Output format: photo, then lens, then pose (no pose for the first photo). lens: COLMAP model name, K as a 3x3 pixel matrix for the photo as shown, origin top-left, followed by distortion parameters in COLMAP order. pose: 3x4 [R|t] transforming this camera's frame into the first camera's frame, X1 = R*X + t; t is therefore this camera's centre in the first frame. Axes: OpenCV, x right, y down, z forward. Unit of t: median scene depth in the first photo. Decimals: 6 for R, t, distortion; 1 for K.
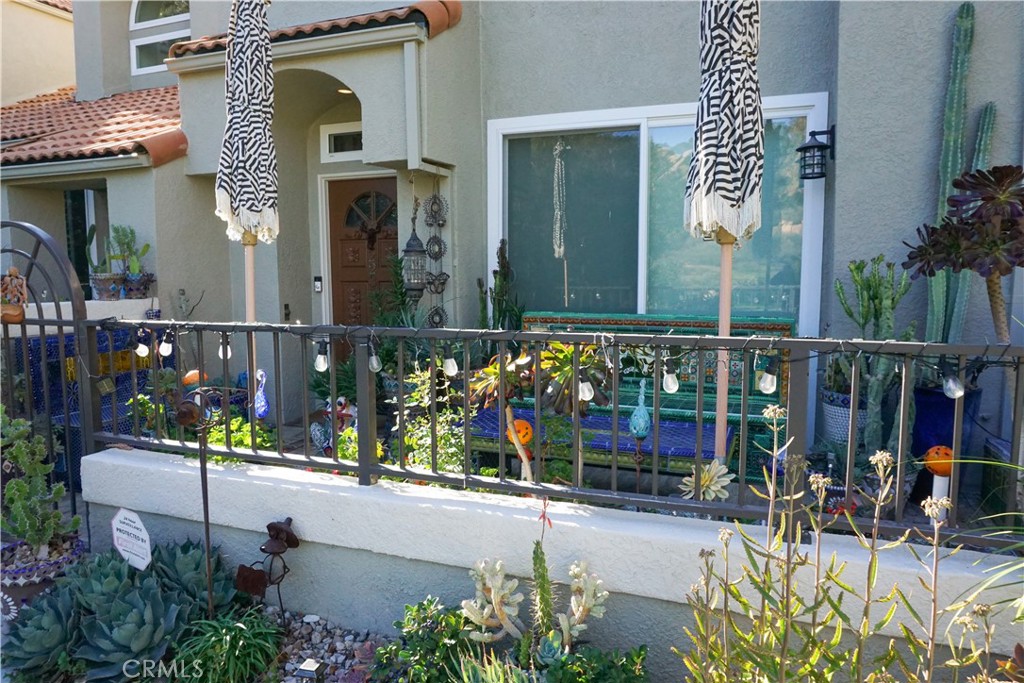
lens RADIAL K [[698.2, 0, 512.0], [0, 698.2, 341.5], [0, 0, 1]] dist [-0.041708, 0.034632]
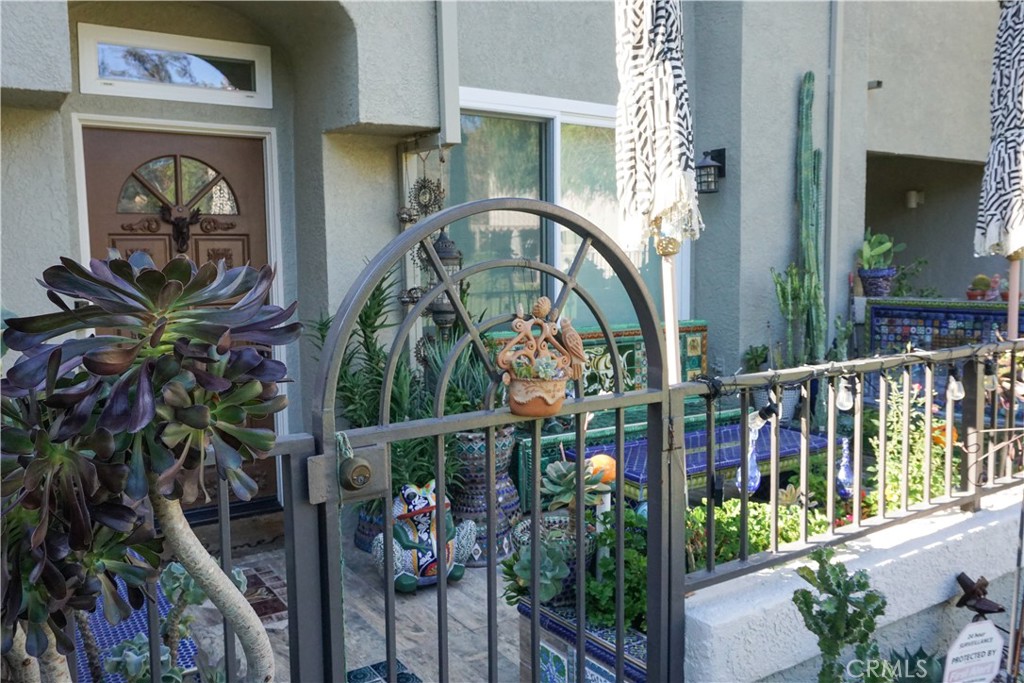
lens RADIAL K [[845.3, 0, 512.0], [0, 845.3, 341.5], [0, 0, 1]] dist [-0.010413, 0.009305]
pose [[0.574174, -0.078580, 0.814954, -0.771499], [0.091398, 0.995314, 0.031576, -0.062693], [-0.813616, 0.056355, 0.578665, 0.427243]]
